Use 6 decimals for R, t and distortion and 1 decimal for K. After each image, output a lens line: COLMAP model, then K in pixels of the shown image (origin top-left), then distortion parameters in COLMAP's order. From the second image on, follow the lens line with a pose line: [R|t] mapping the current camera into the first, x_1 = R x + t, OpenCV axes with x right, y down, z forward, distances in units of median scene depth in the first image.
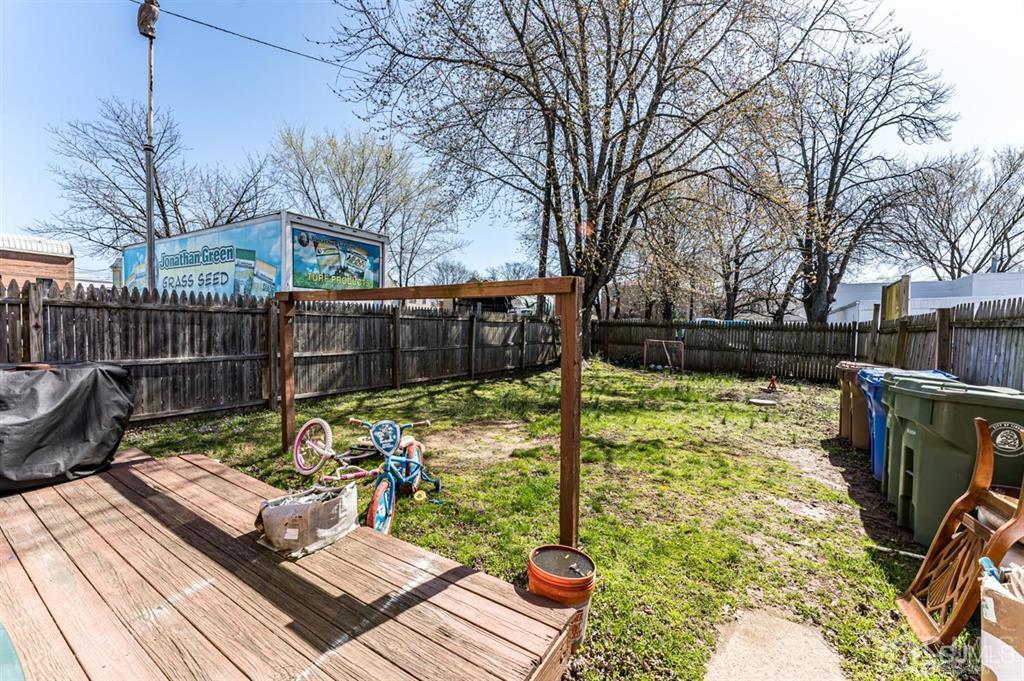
lens RADIAL K [[405.9, 0, 510.5], [0, 405.9, 339.4], [0, 0, 1]] dist [-0.000946, -0.000321]
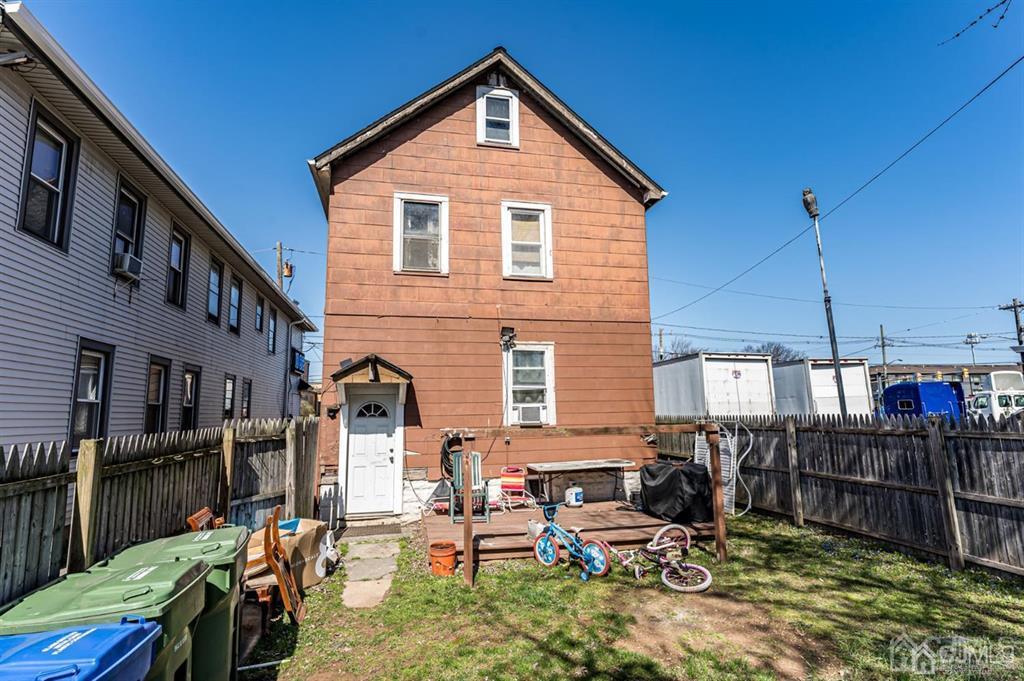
lens RADIAL K [[501.8, 0, 511.0], [0, 501.8, 340.8], [0, 0, 1]] dist [0.000533, 0.000011]
pose [[-0.706189, -0.104965, -0.700199, 0.787185], [-0.017857, 0.991276, -0.130590, -0.123919], [0.707798, -0.079718, -0.701902, 1.312465]]
